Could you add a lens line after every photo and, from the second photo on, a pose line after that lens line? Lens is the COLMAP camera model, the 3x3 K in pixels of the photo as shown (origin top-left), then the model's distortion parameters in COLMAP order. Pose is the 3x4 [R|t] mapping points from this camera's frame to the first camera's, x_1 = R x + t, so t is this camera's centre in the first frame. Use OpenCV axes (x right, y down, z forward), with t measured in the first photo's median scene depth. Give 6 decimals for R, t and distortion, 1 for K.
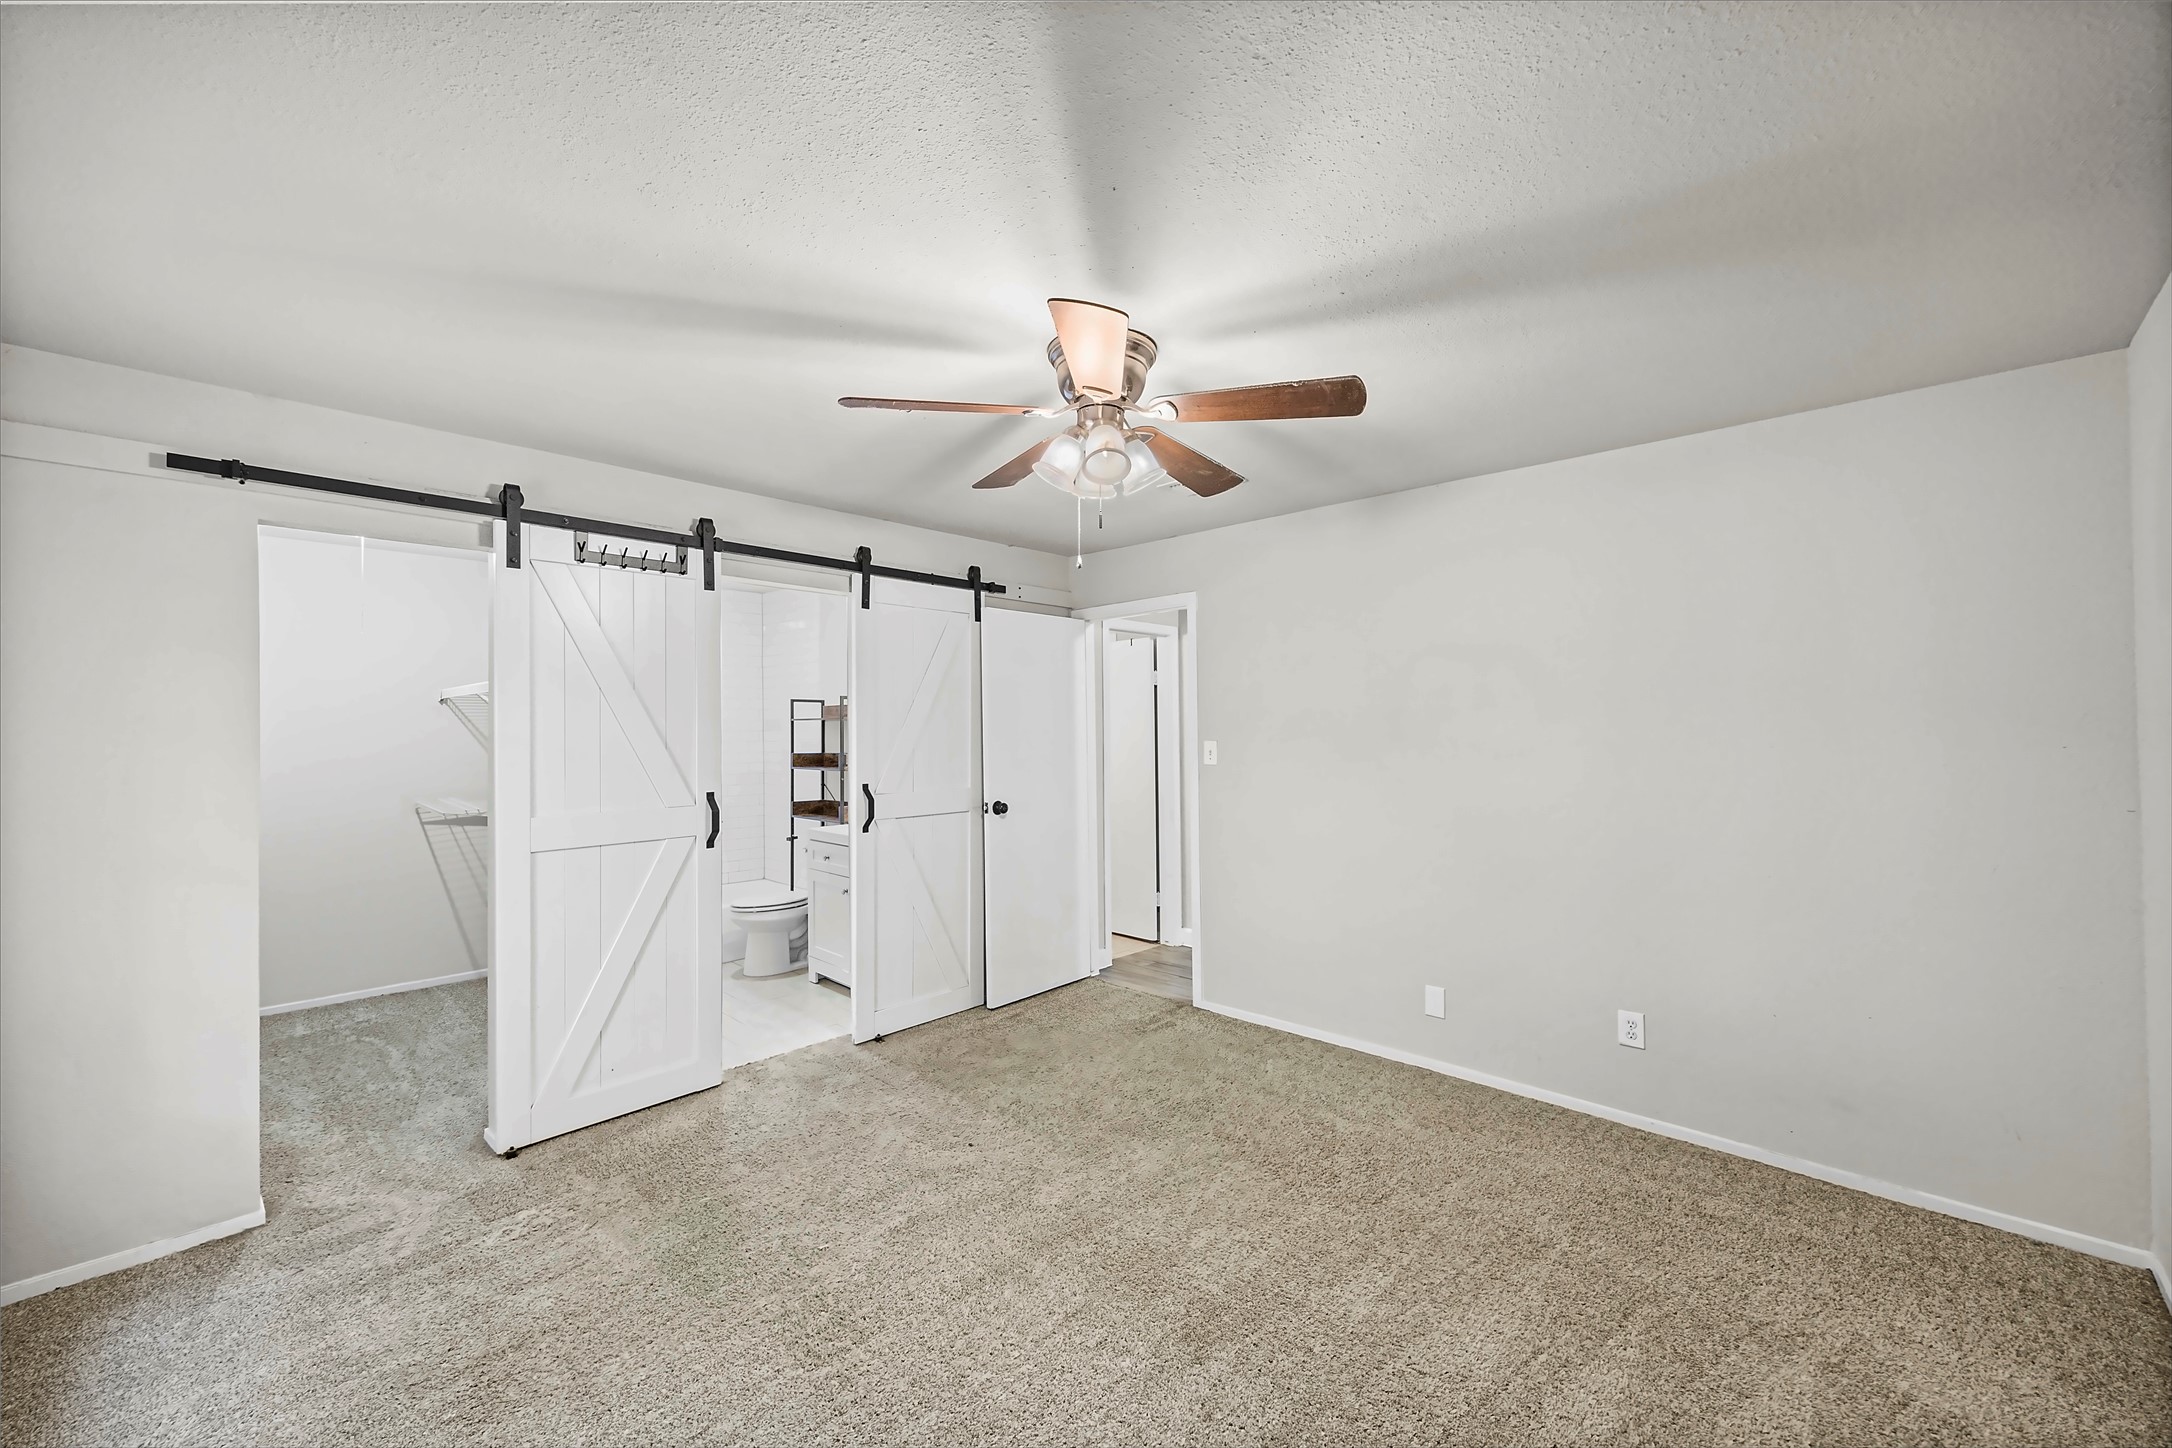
lens RADIAL K [[827.5, 0, 1081.3], [0, 827.5, 713.9], [0, 0, 1]] dist [-0.001821, -0.000083]
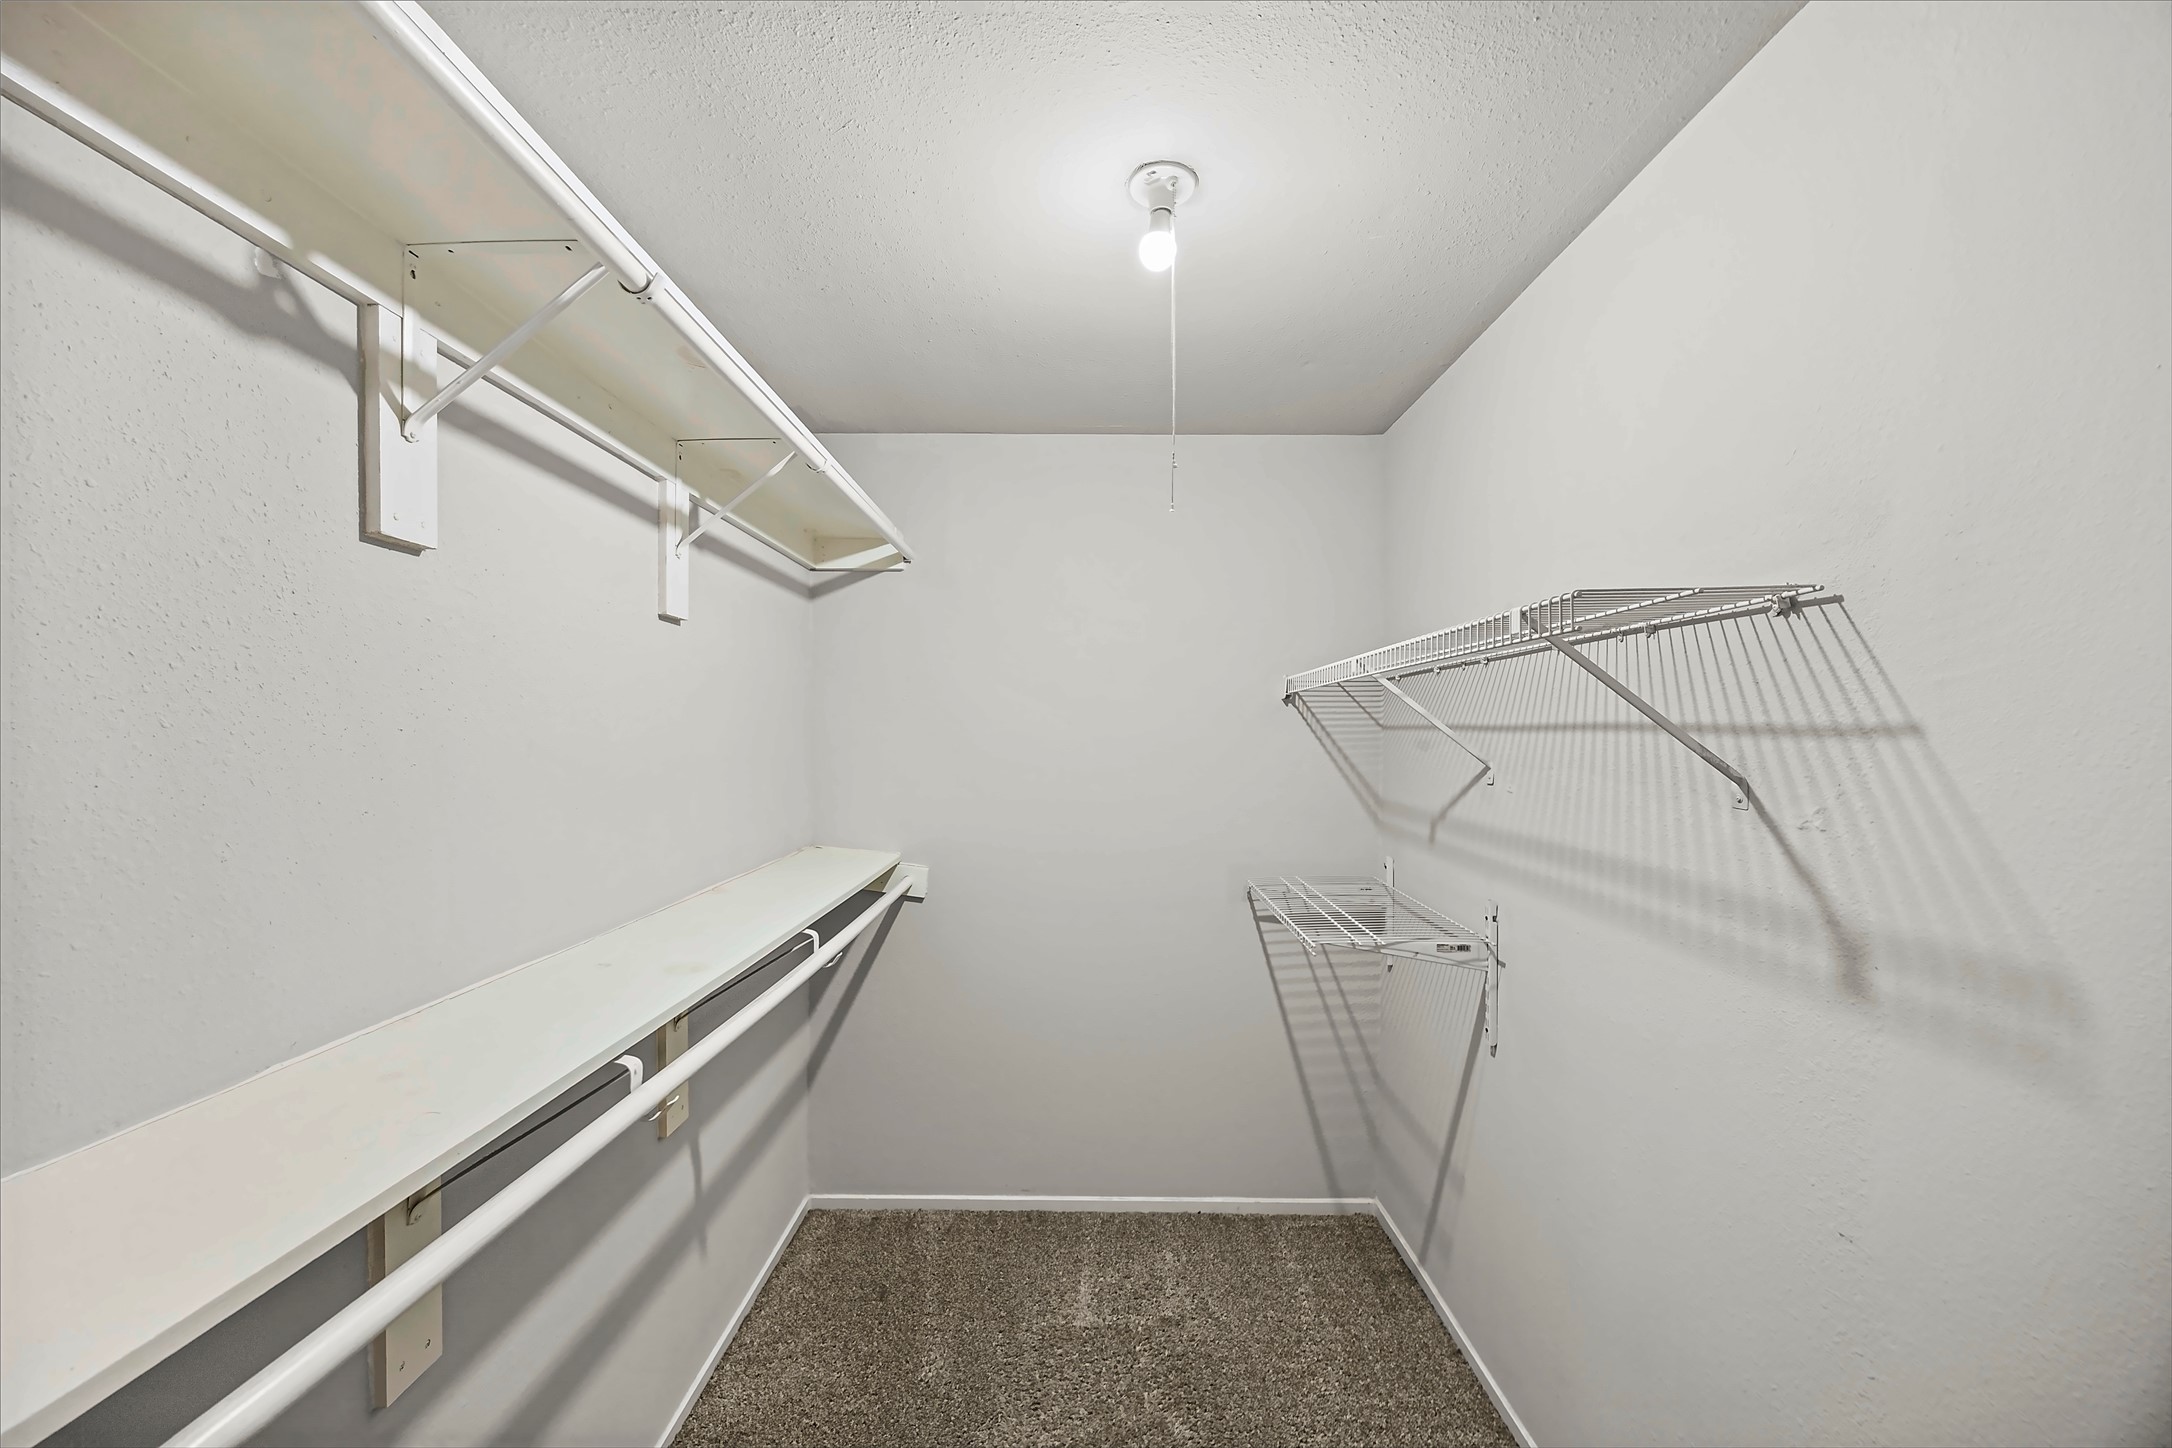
lens RADIAL K [[827.5, 0, 1084.4], [0, 827.5, 725.2], [0, 0, 1]] dist [-0.001821, -0.000083]
pose [[0.659089, 0.003461, -0.752057, -0.453270], [-0.005861, 0.999983, -0.000534, 0.002868], [0.752042, 0.004760, 0.659098, 0.542552]]
